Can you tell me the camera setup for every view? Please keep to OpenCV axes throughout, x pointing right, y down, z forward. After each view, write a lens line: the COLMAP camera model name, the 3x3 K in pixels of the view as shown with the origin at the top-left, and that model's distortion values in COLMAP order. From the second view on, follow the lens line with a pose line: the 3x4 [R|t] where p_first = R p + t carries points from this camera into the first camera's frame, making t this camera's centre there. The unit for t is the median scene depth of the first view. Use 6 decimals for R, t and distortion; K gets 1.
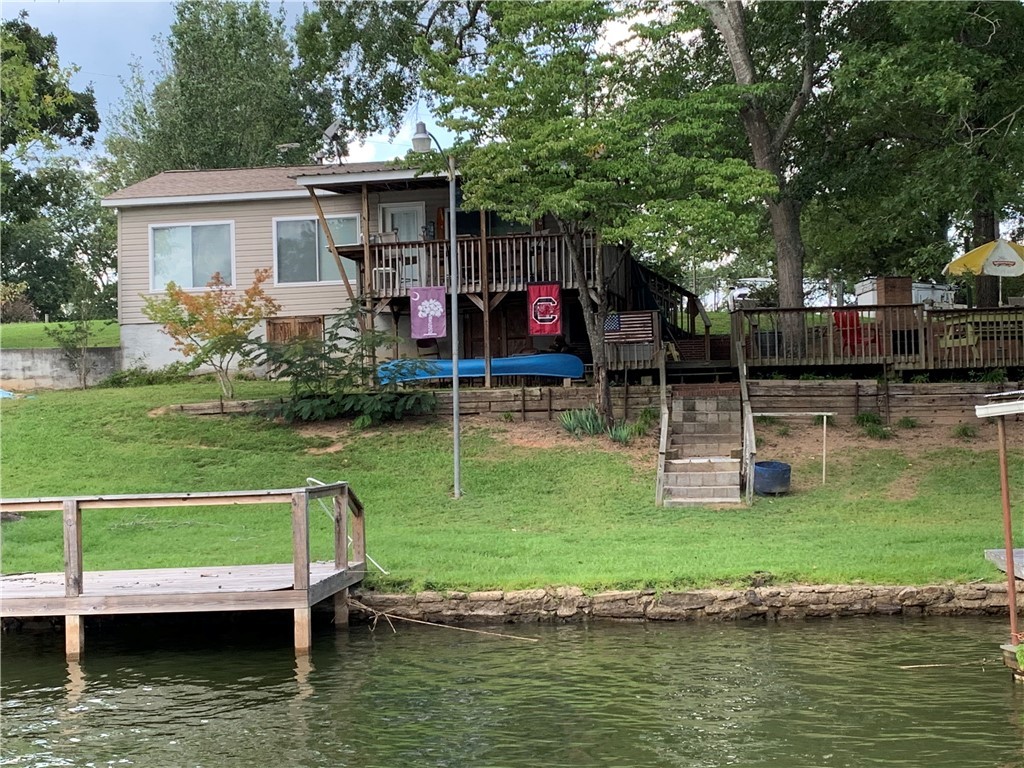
lens RADIAL K [[1665.9, 0, 507.3], [0, 1665.9, 385.4], [0, 0, 1]] dist [0.132840, 0.000000]
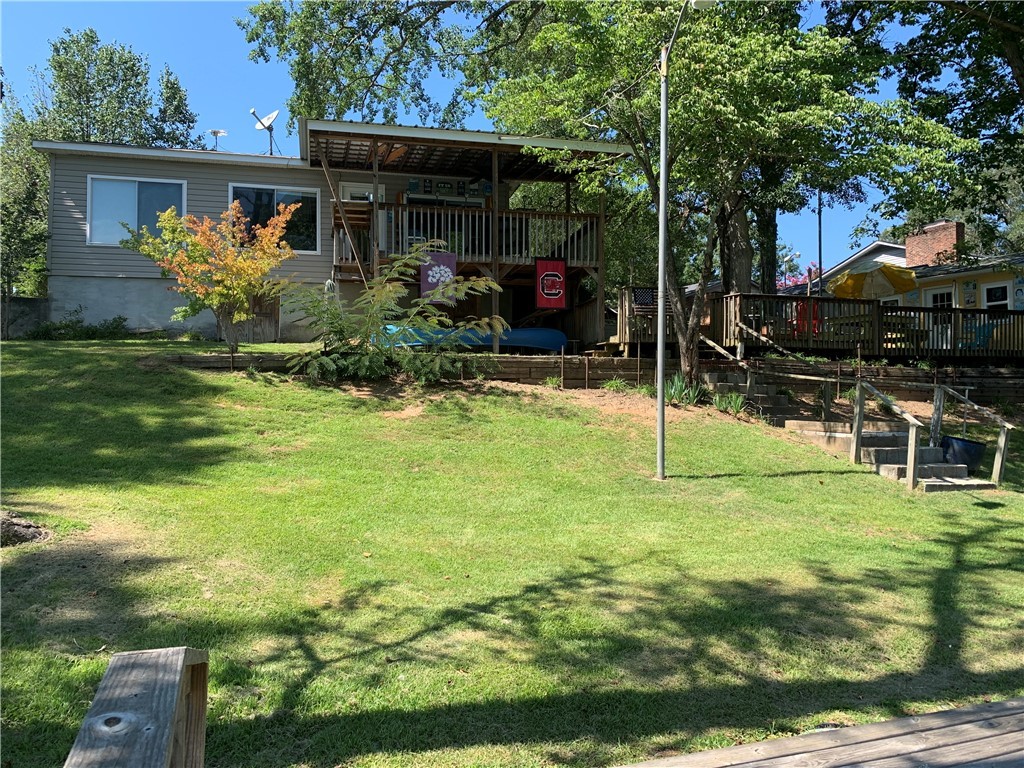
lens RADIAL K [[784.0, 0, 515.3], [0, 784.0, 389.6], [0, 0, 1]] dist [0.046293, -0.060093]
pose [[0.907182, 0.030820, 0.419609, -0.205001], [-0.036914, 0.999298, 0.006408, 0.019350], [-0.419117, -0.021303, 0.907682, 0.549516]]
